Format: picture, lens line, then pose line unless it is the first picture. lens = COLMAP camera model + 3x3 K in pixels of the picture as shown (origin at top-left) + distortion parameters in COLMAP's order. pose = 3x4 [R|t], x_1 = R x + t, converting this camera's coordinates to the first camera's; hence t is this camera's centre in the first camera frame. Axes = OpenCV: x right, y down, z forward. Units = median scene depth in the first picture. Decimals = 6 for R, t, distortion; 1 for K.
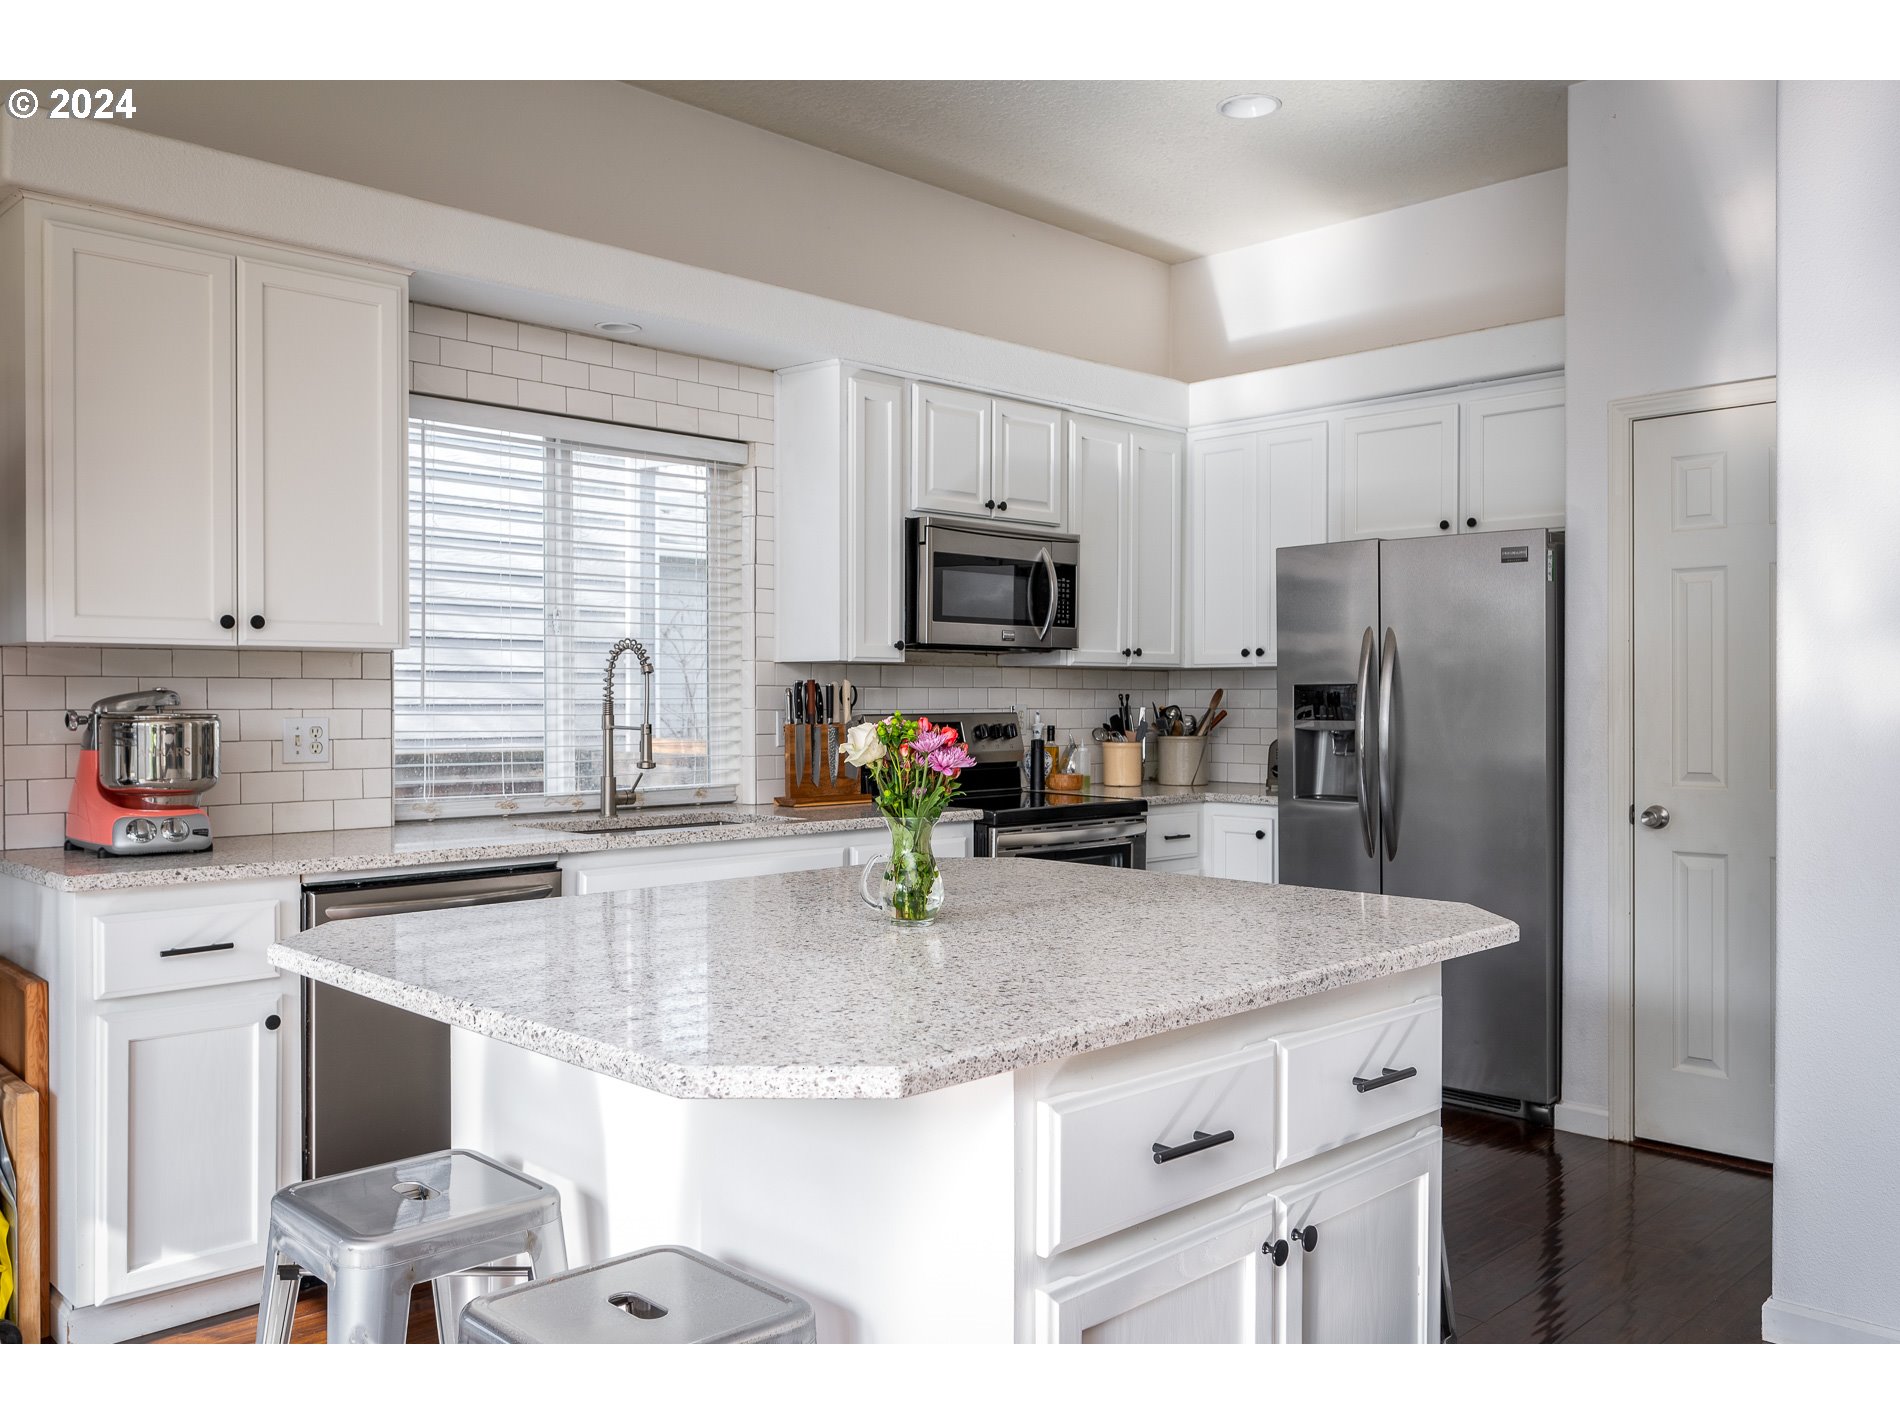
lens RADIAL K [[1513.4, 0, 950.0], [0, 1513.4, 712.5], [0, 0, 1]] dist [-0.003299, -0.001546]
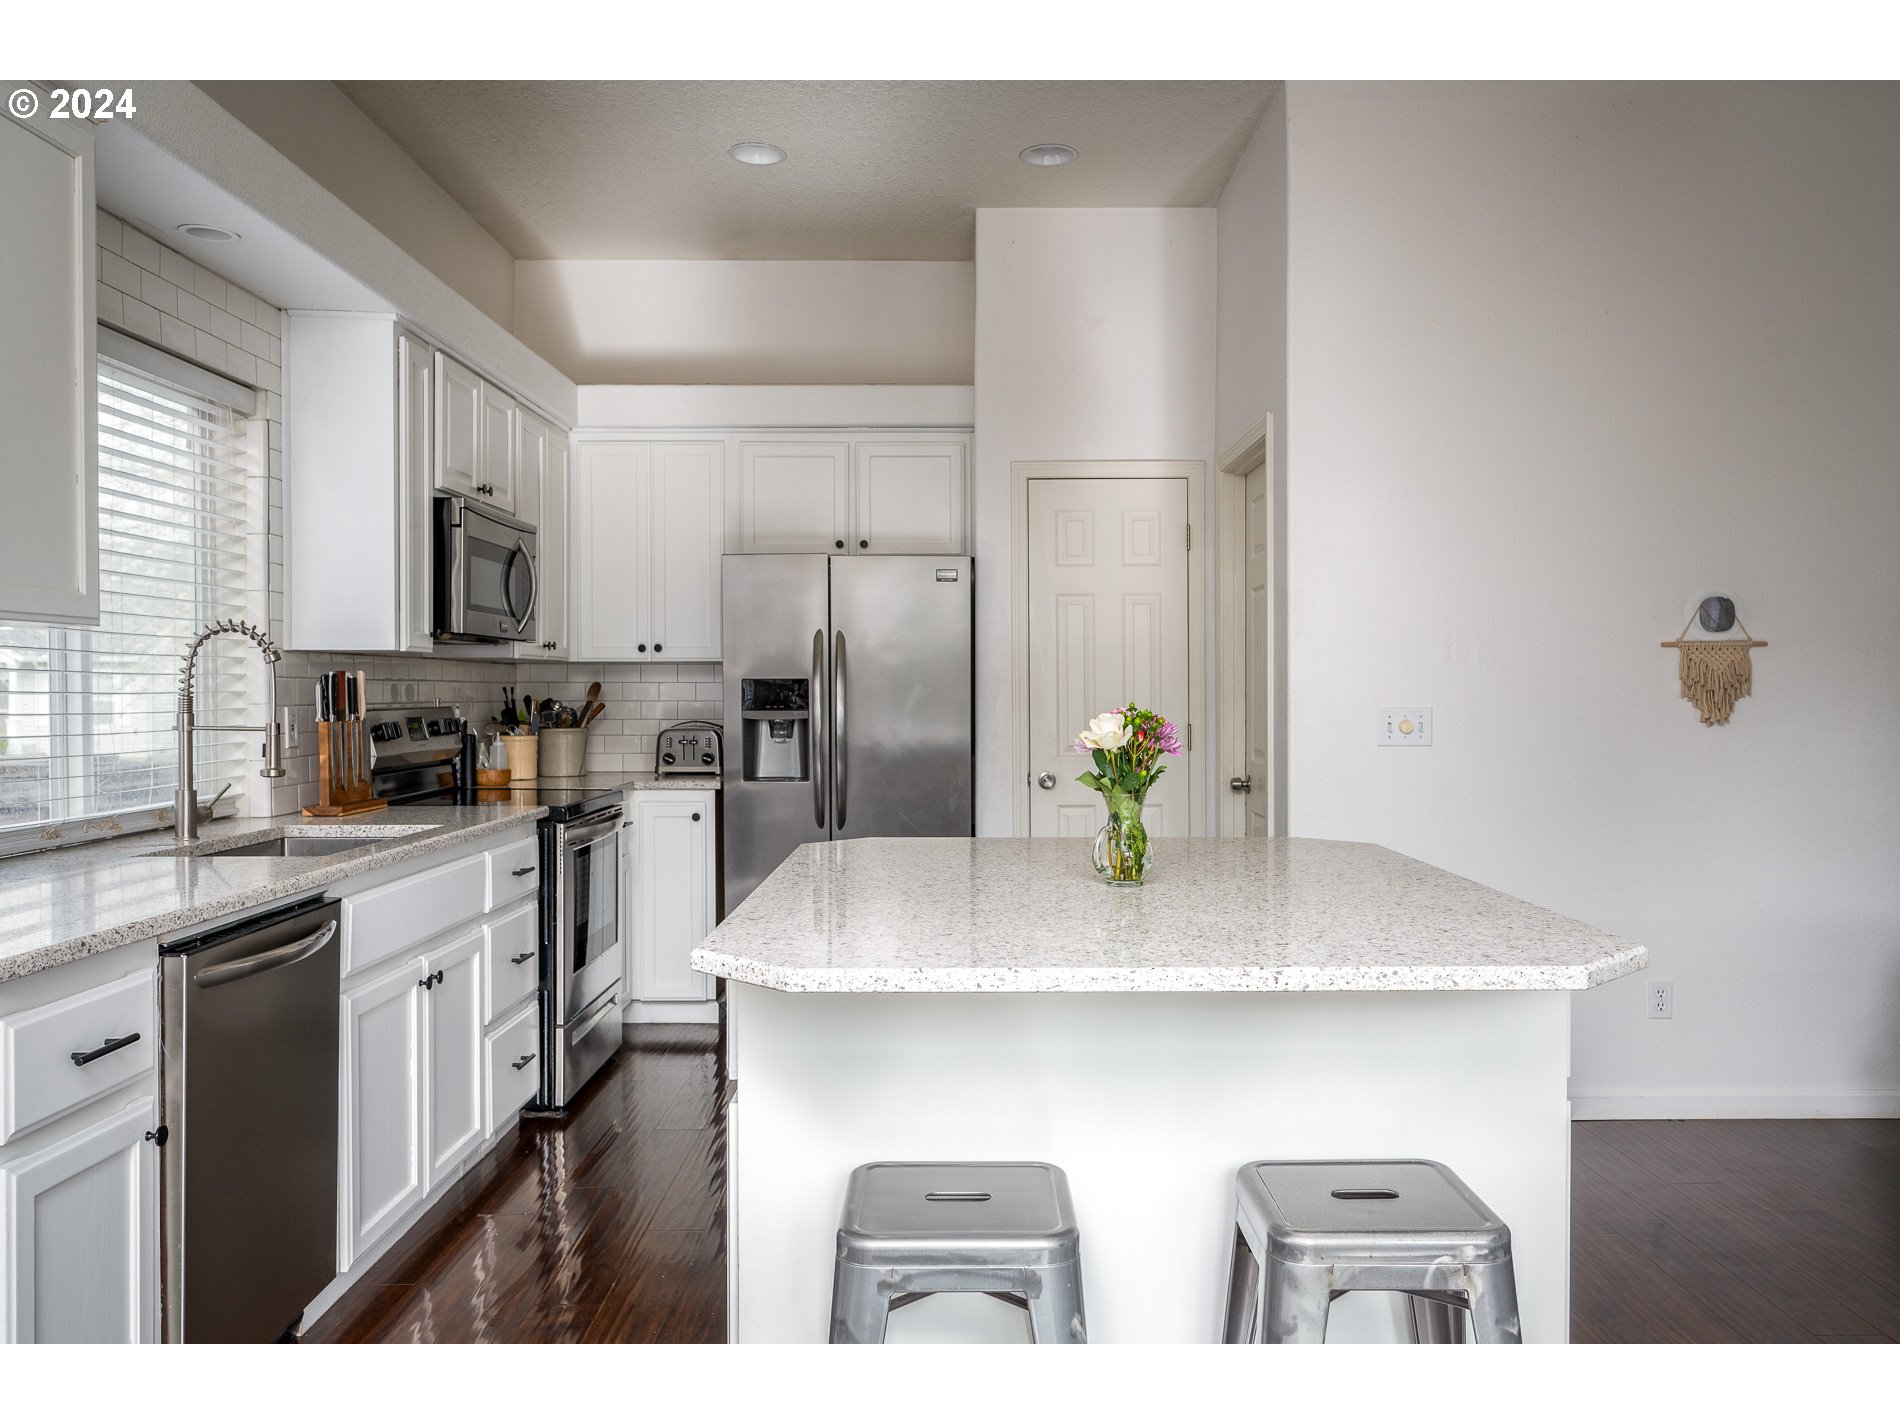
lens RADIAL K [[1458.0, 0, 950.0], [0, 1458.0, 712.5], [0, 0, 1]] dist [0.040871, -0.000987]
pose [[0.705117, -0.011646, 0.708995, -0.444455], [0.006299, 0.999929, 0.010160, -0.003839], [-0.709063, -0.002698, 0.705140, 0.142633]]
